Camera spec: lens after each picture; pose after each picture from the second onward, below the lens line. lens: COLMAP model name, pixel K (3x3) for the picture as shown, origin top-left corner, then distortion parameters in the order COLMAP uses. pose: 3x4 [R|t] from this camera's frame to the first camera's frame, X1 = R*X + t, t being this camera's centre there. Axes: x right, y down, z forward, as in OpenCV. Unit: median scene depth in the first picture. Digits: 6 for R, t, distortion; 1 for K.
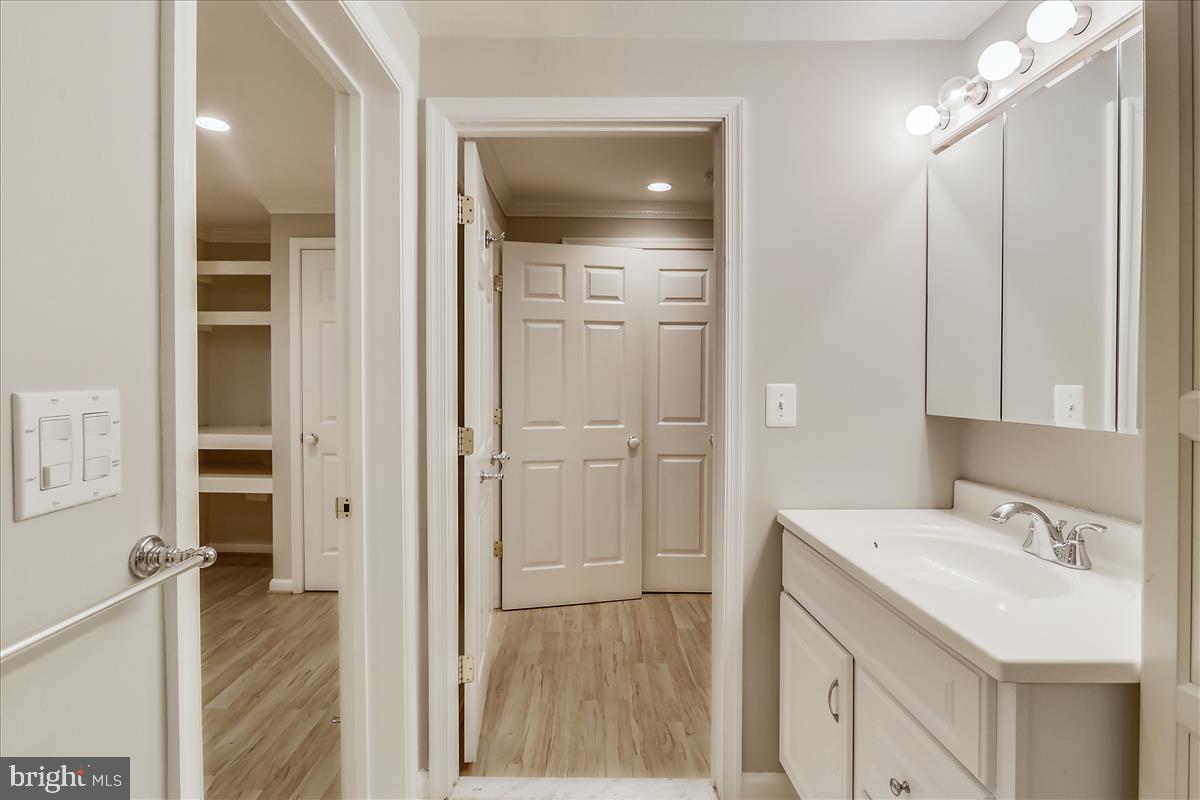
lens RADIAL K [[589.4, 0, 600.0], [0, 589.4, 400.0], [0, 0, 1]] dist [-0.025899, -0.000113]
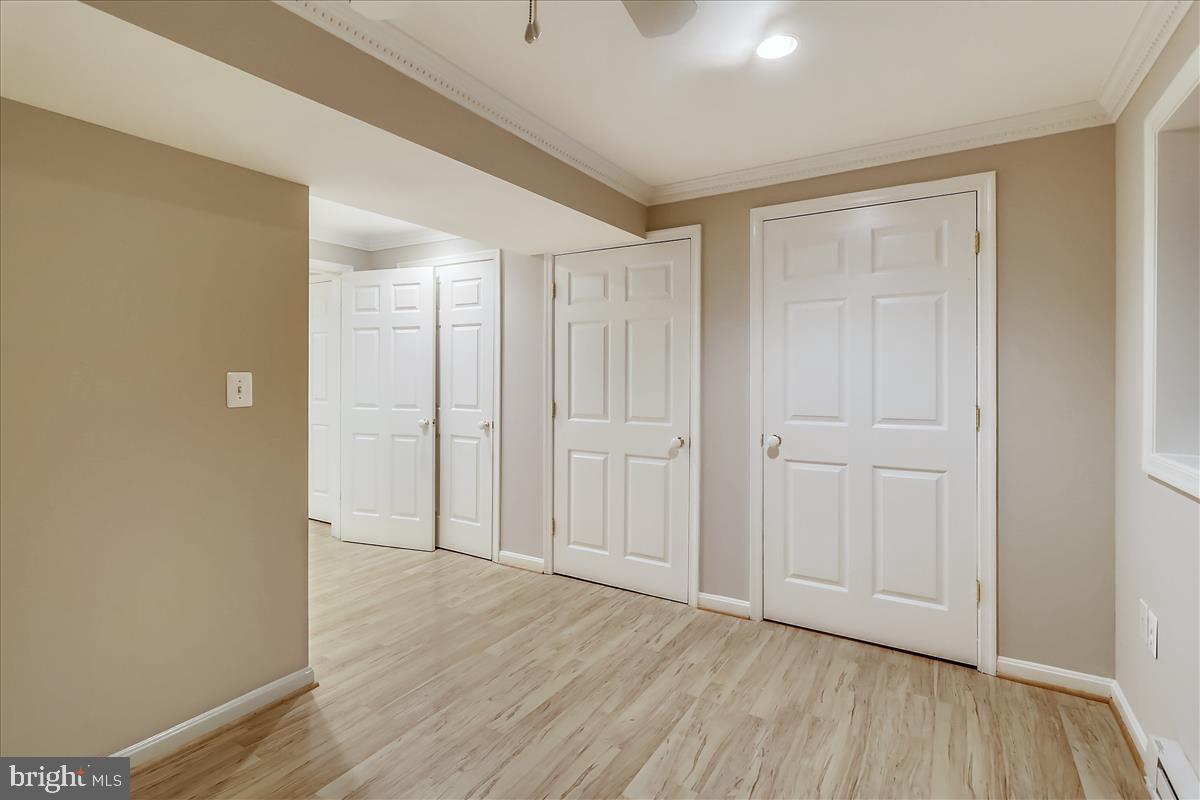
lens RADIAL K [[578.6, 0, 583.3], [0, 578.6, 375.1], [0, 0, 1]] dist [-0.002098, -0.000590]
pose [[0.835476, 0.001441, -0.549524, 0.997480], [-0.021547, 0.999313, -0.030139, 0.000700], [0.549104, 0.037021, 0.834934, 0.166232]]
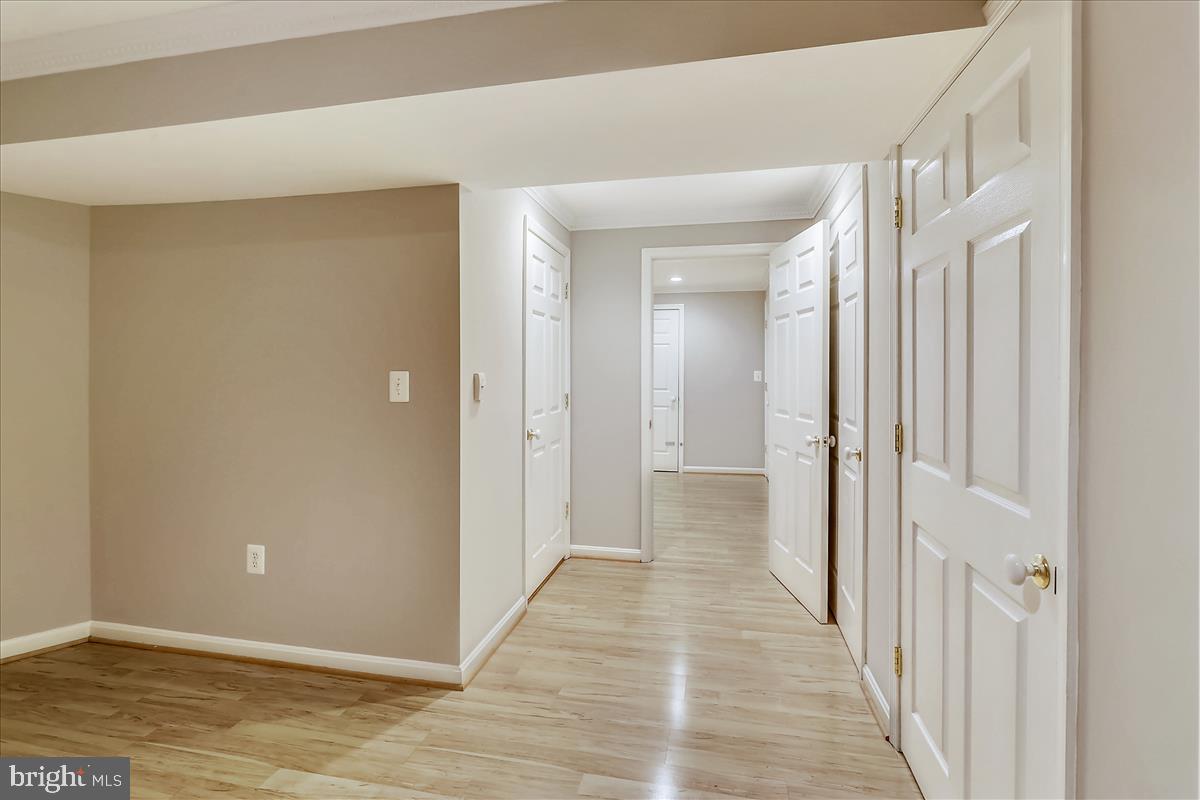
lens RADIAL K [[578.6, 0, 583.3], [0, 578.6, 375.1], [0, 0, 1]] dist [-0.002098, -0.000590]
pose [[-0.229109, 0.001334, -0.973400, 0.980288], [-0.035267, 0.999331, 0.009671, -0.022982], [0.972762, 0.036545, -0.228908, 0.853664]]
